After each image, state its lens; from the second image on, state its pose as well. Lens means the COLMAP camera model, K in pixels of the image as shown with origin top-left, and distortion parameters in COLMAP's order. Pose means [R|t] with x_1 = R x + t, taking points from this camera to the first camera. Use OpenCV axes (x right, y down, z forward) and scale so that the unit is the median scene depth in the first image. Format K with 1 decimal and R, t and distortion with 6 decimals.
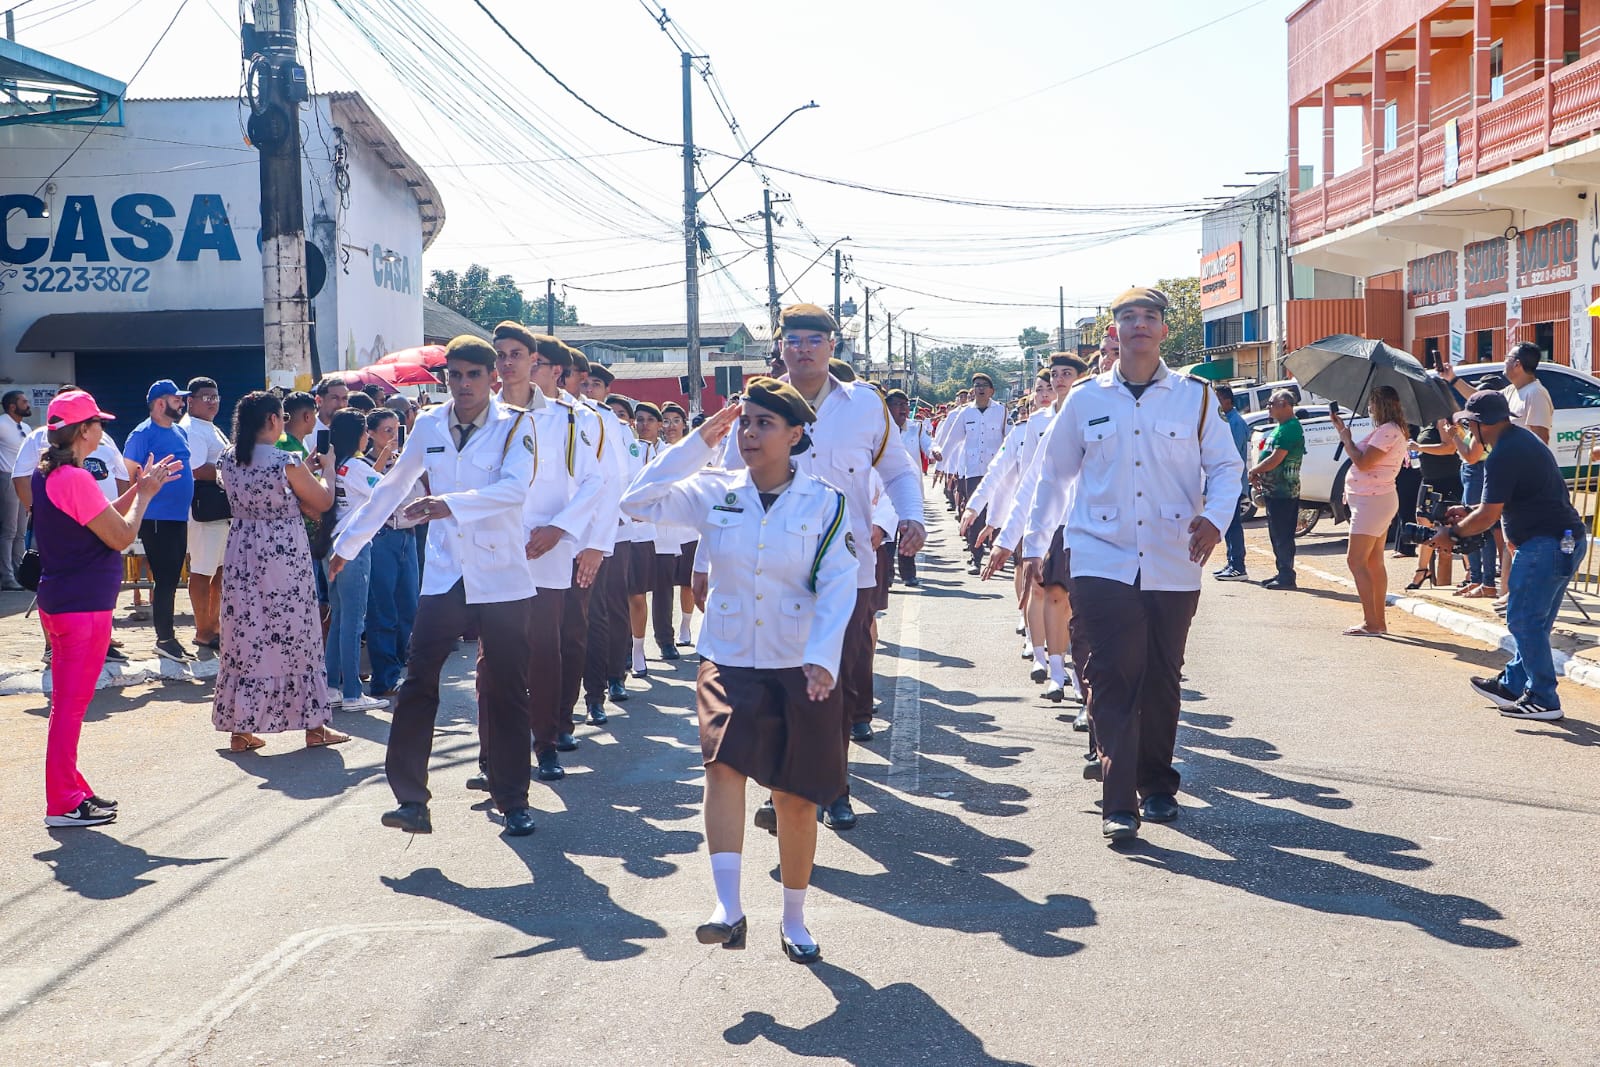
lens RADIAL K [[2360.0, 0, 772.7], [0, 2360.0, 542.5], [0, 0, 1]] dist [0.008706, 0.054092]
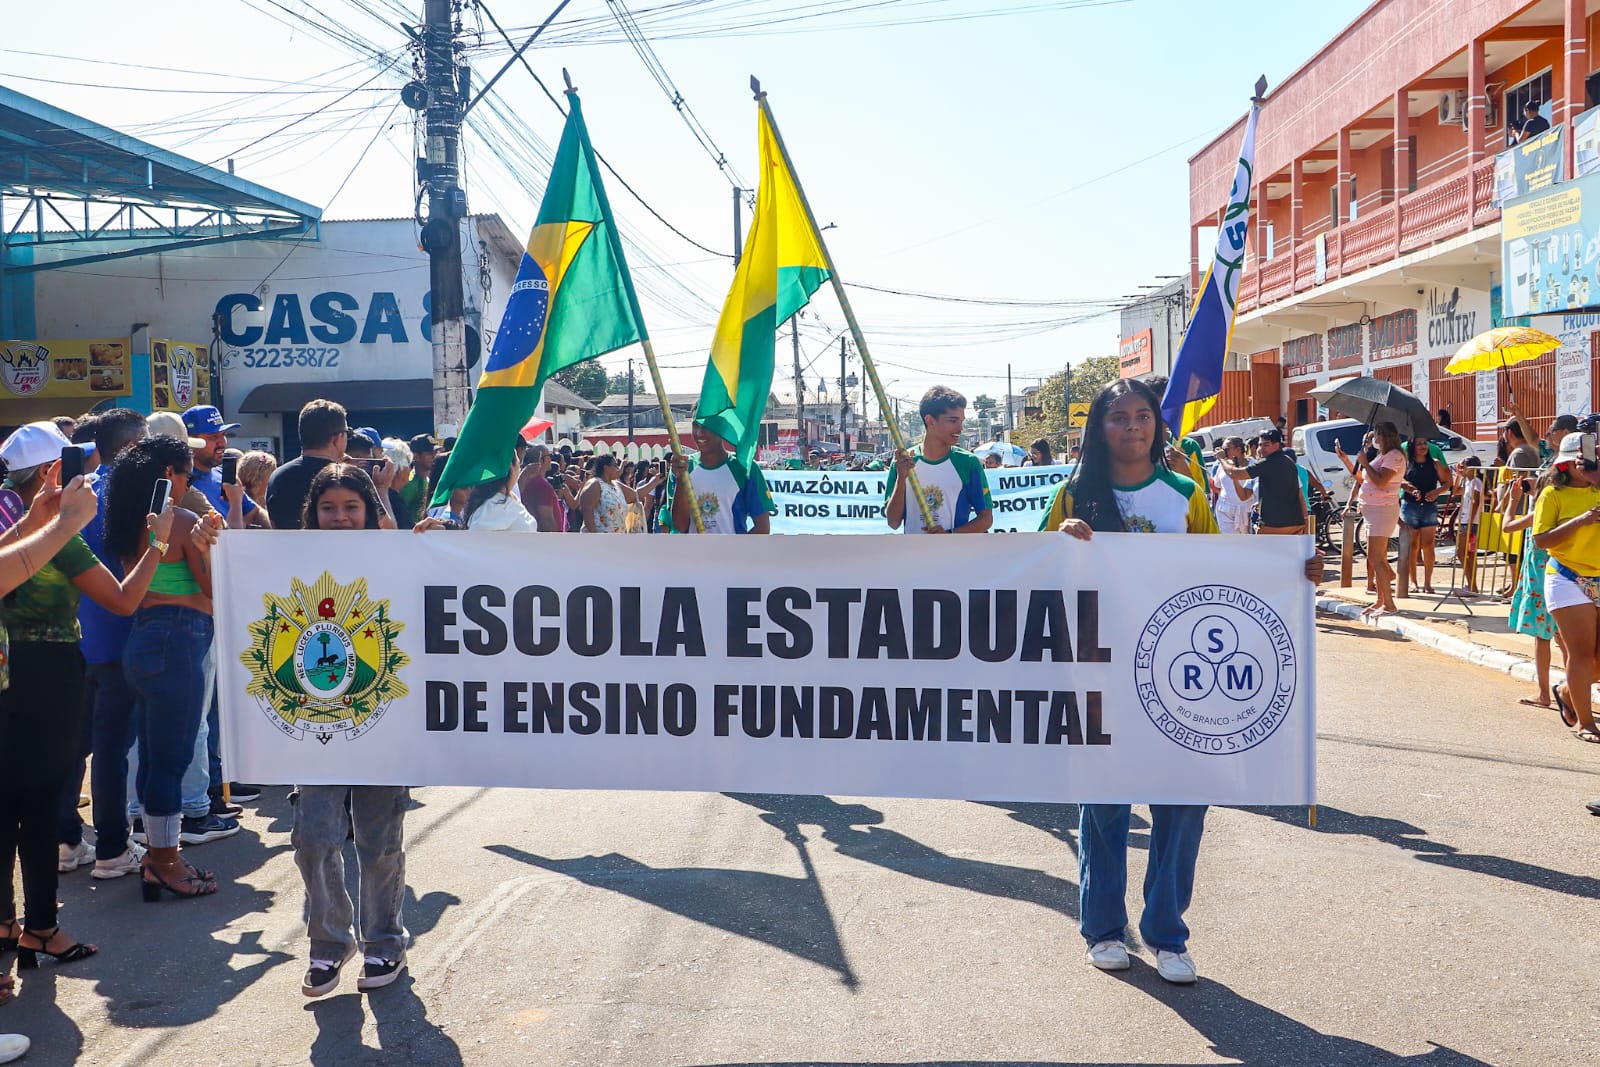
lens RADIAL K [[1754.0, 0, 783.3], [0, 1754.0, 542.4], [0, 0, 1]] dist [-0.028451, 0.013325]
pose [[0.999991, -0.003793, -0.001909, -0.012868], [0.003778, 0.999961, -0.007934, 0.000032], [0.001939, 0.007927, 0.999967, 0.023912]]
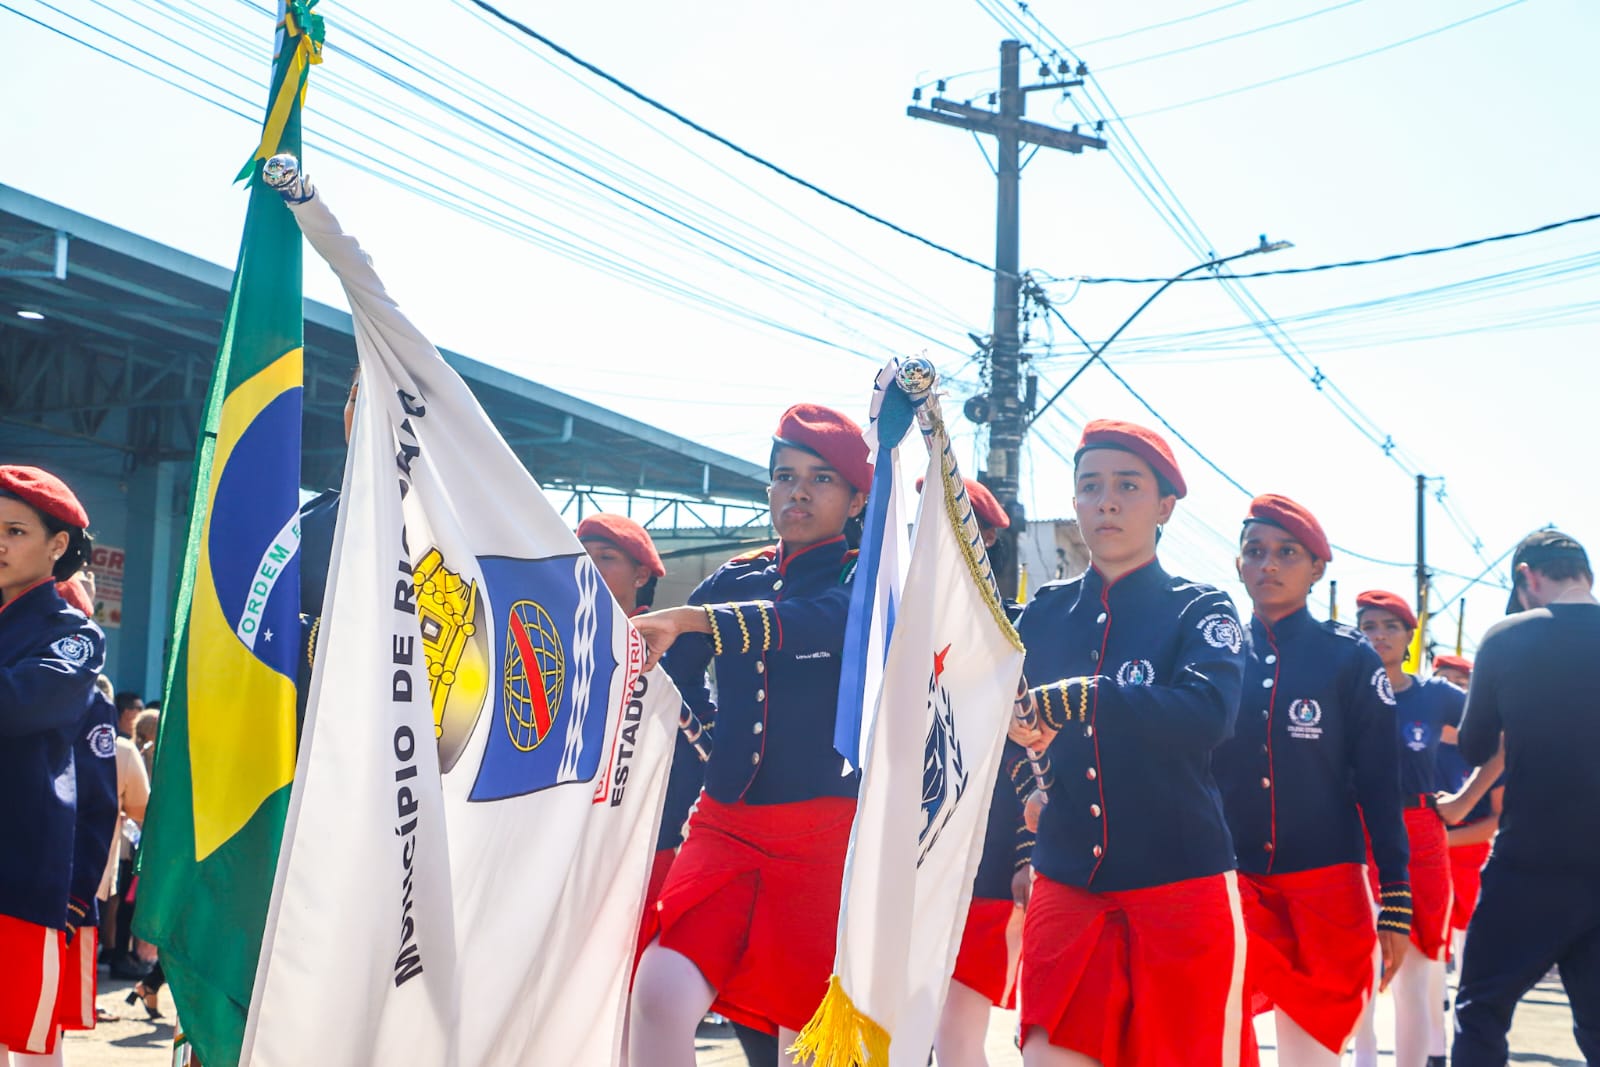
lens RADIAL K [[2690.1, 0, 800.0], [0, 2690.1, 533.5], [0, 0, 1]] dist [0.017393, 0.033148]
pose [[0.958132, 0.011978, -0.286075, 0.053326], [-0.061435, 0.984455, -0.164542, 0.030112], [0.279657, 0.175228, 0.943974, -0.207532]]
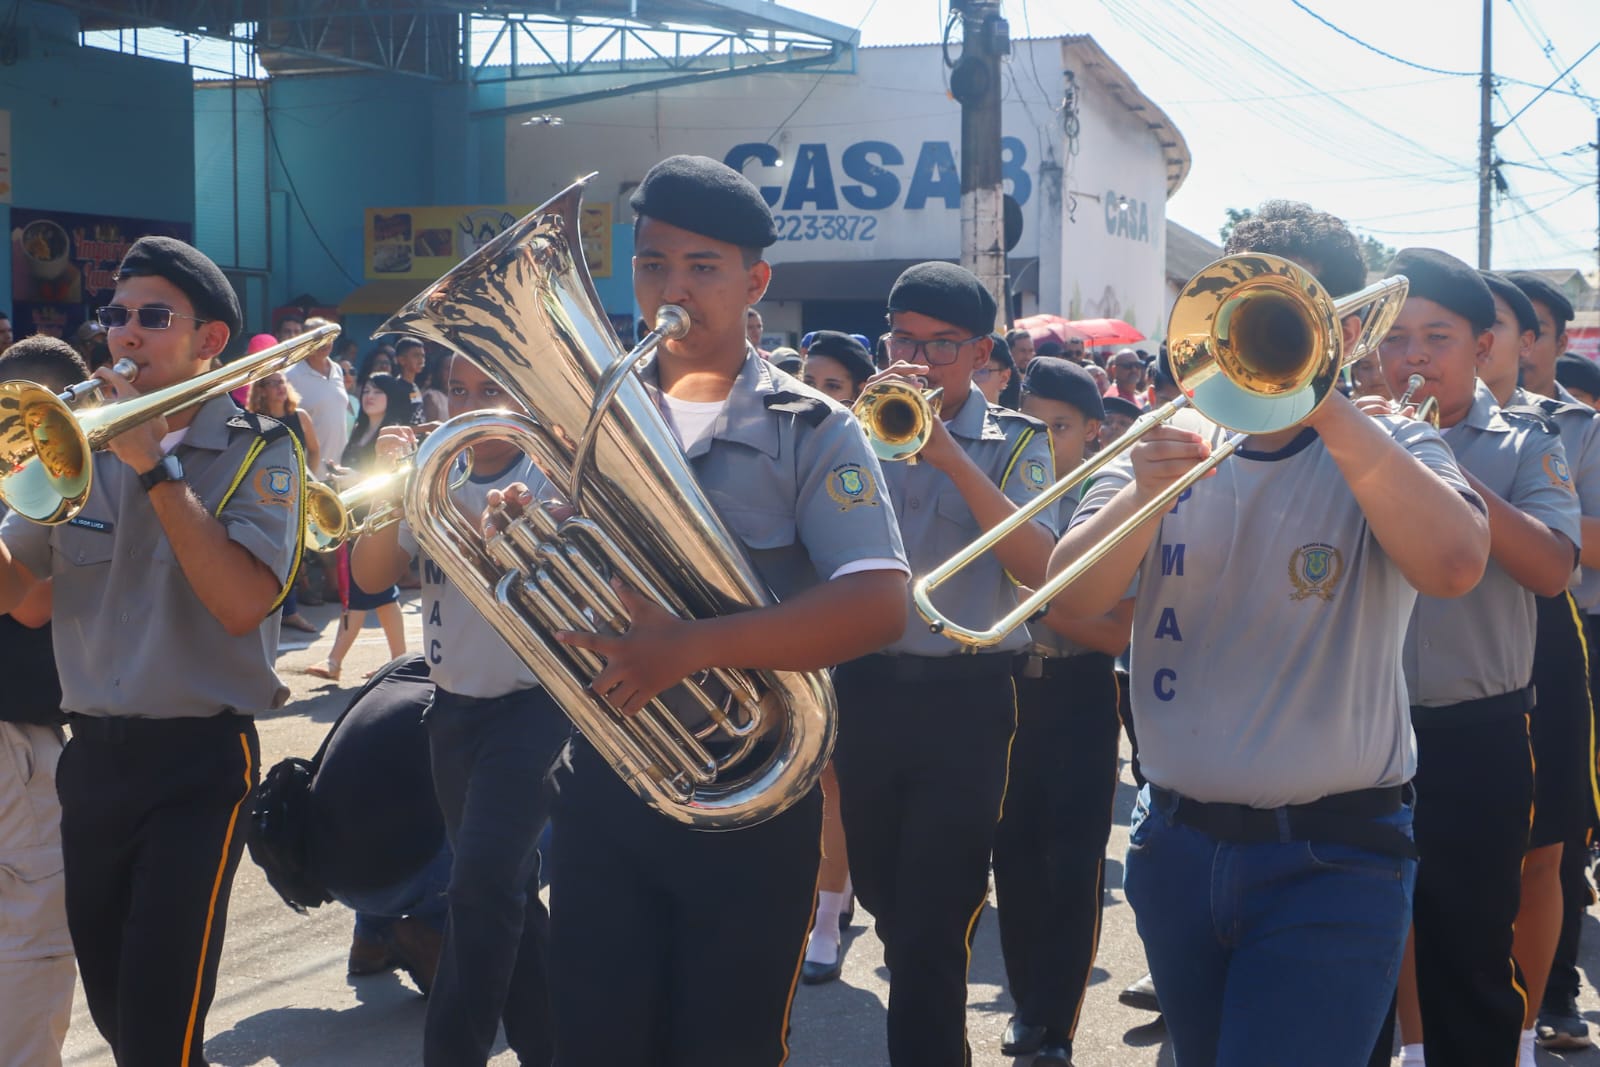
lens RADIAL K [[2648.7, 0, 800.0], [0, 2648.7, 533.5], [0, 0, 1]] dist [0.004928, 0.035011]
pose [[0.952260, 0.036748, -0.303069, 0.038408], [-0.034134, 0.999320, 0.013921, 0.001753], [0.303374, -0.002912, 0.952867, -0.055456]]
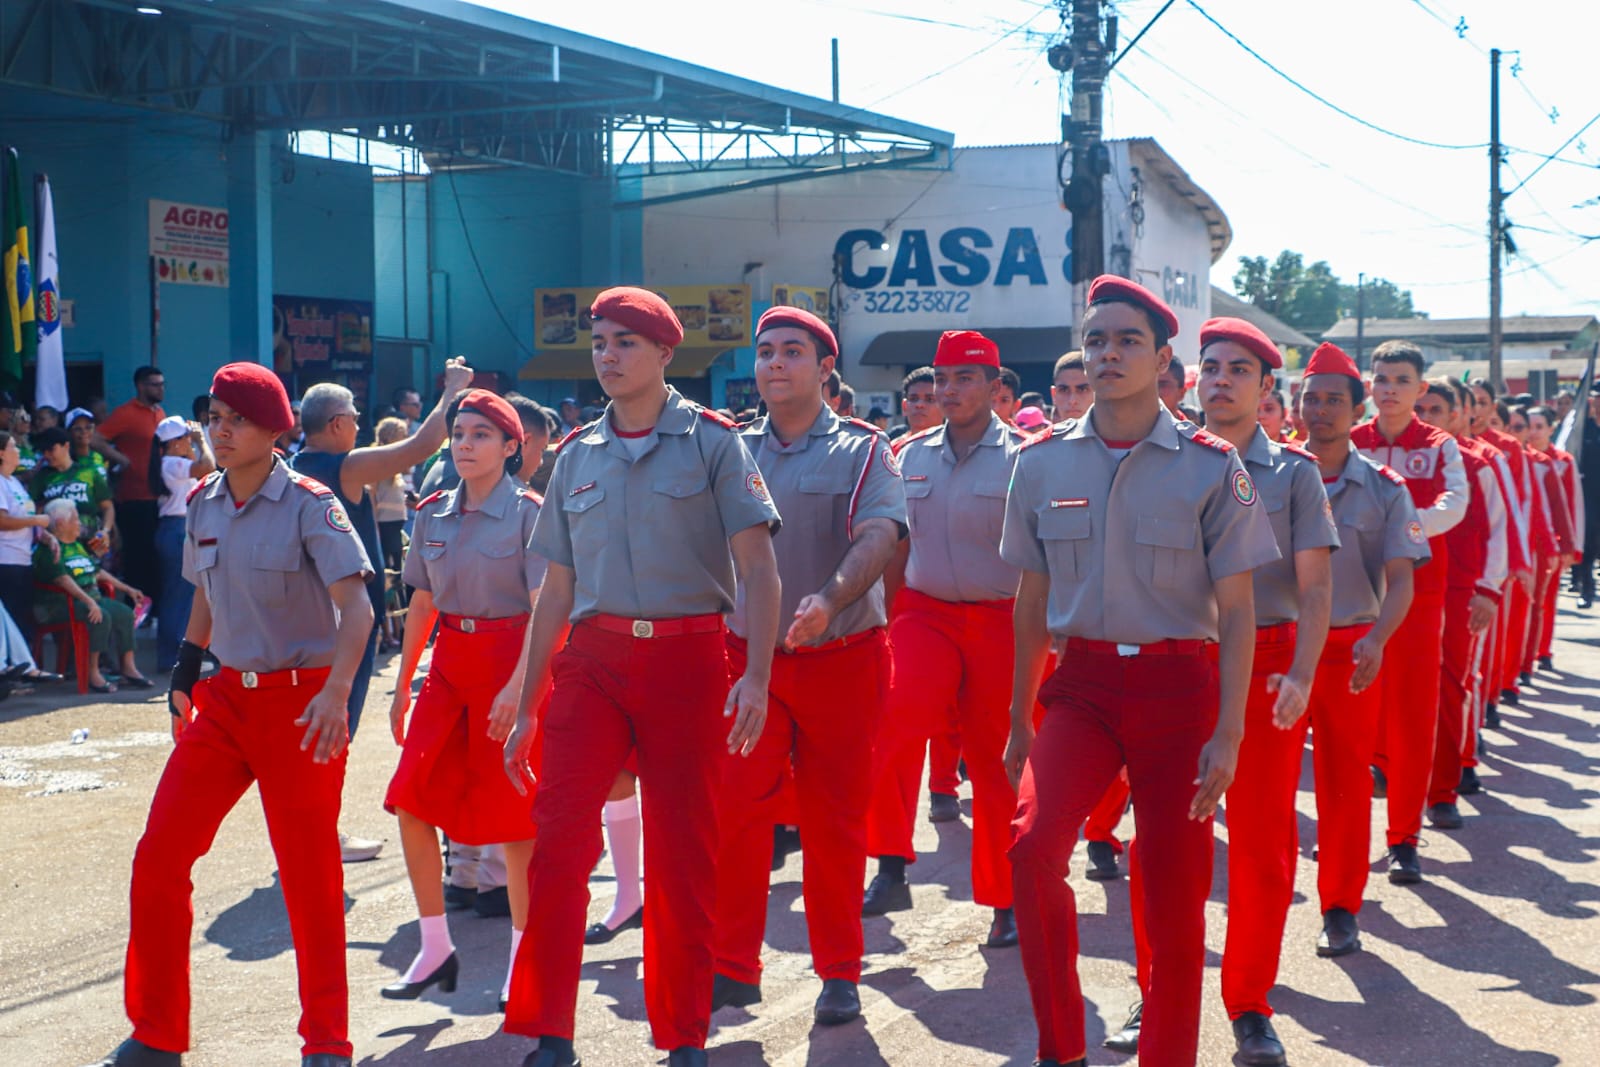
lens RADIAL K [[2910.3, 0, 800.0], [0, 2910.3, 533.5], [0, 0, 1]] dist [0.026384, 0.119480]
pose [[0.956650, 0.020550, -0.290515, 0.059396], [-0.024515, 0.999649, -0.010017, 0.014861], [0.290207, 0.016705, 0.956818, -0.314769]]
